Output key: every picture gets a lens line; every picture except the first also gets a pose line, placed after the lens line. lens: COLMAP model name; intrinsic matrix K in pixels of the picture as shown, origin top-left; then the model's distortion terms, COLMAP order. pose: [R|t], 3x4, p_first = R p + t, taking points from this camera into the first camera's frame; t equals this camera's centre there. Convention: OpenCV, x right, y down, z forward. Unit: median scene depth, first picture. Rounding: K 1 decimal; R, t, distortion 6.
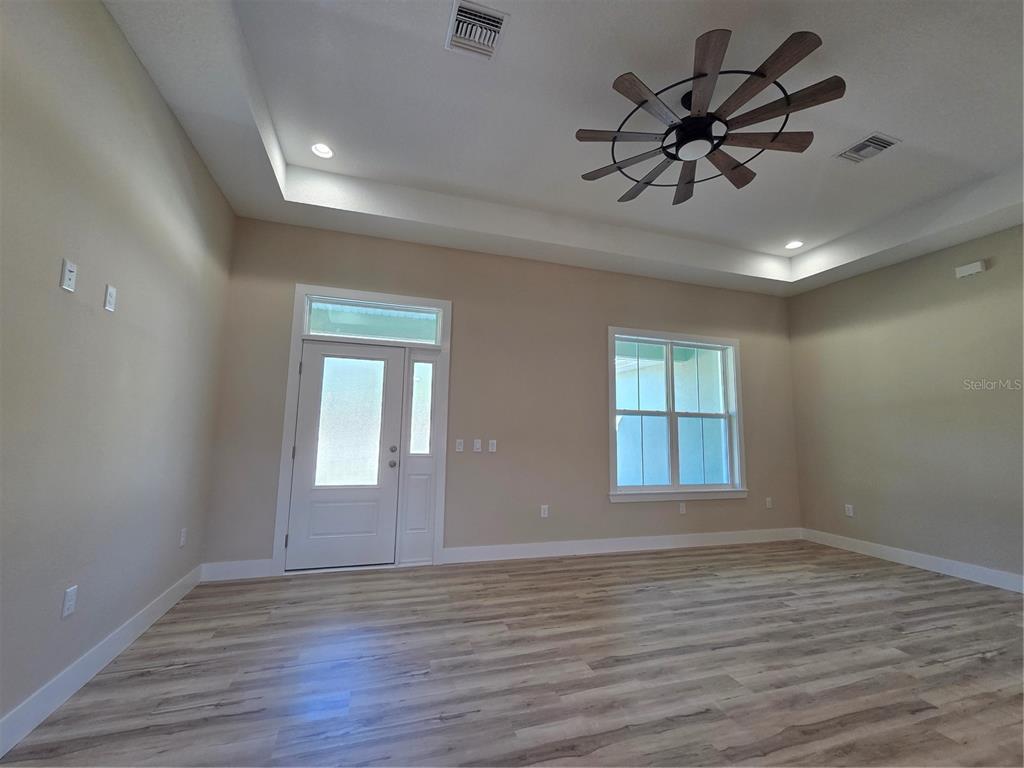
lens RADIAL K [[421.3, 0, 505.3], [0, 421.3, 381.4], [0, 0, 1]] dist [0.002631, -0.001243]
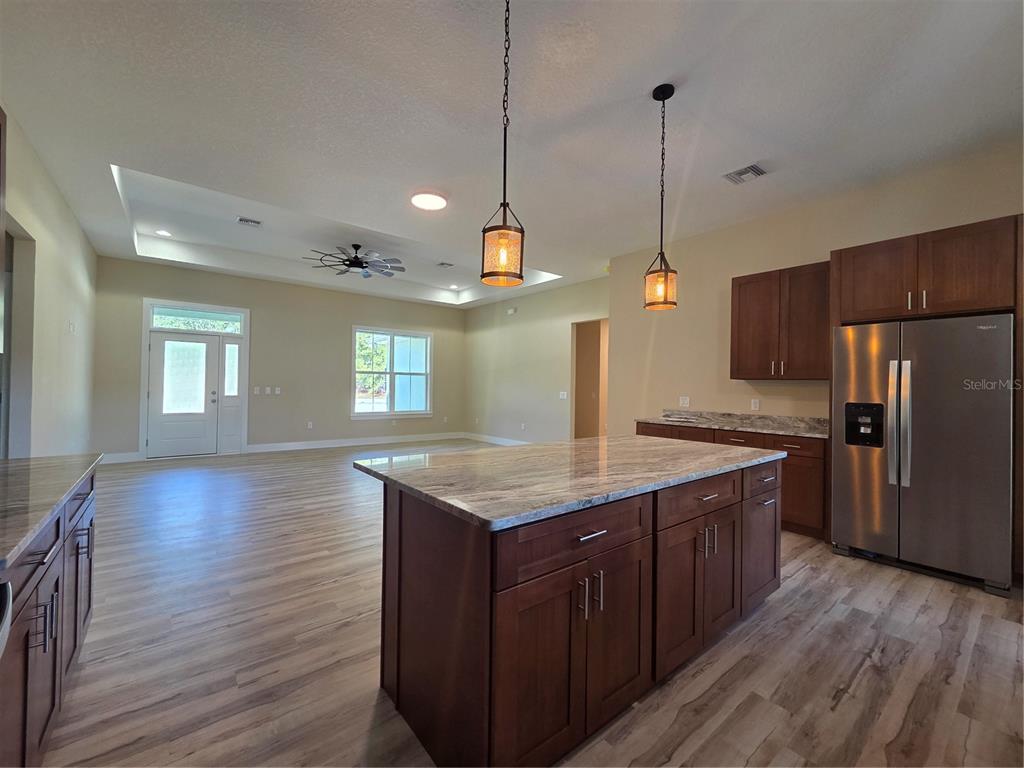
lens RADIAL K [[421.3, 0, 504.5], [0, 421.3, 381.9], [0, 0, 1]] dist [0.002631, -0.001243]
pose [[0.935115, -0.001738, 0.354341, 0.290689], [-0.040066, 0.993057, 0.110604, -0.151903], [-0.352073, -0.117624, 0.928552, -1.244023]]
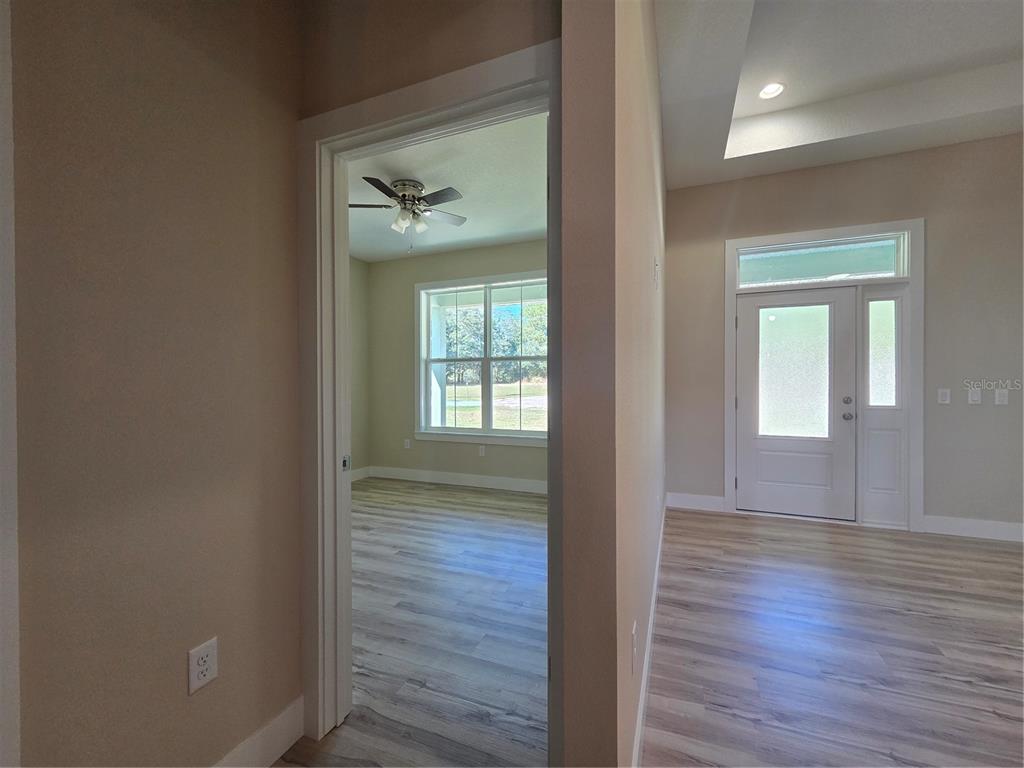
lens RADIAL K [[421.3, 0, 513.0], [0, 421.3, 383.2], [0, 0, 1]] dist [0.002631, -0.001243]
pose [[0.773482, -0.021249, -0.633462, -0.275343], [0.094703, 0.992093, 0.082357, -0.022179], [0.626703, -0.123693, 0.769379, -0.171141]]
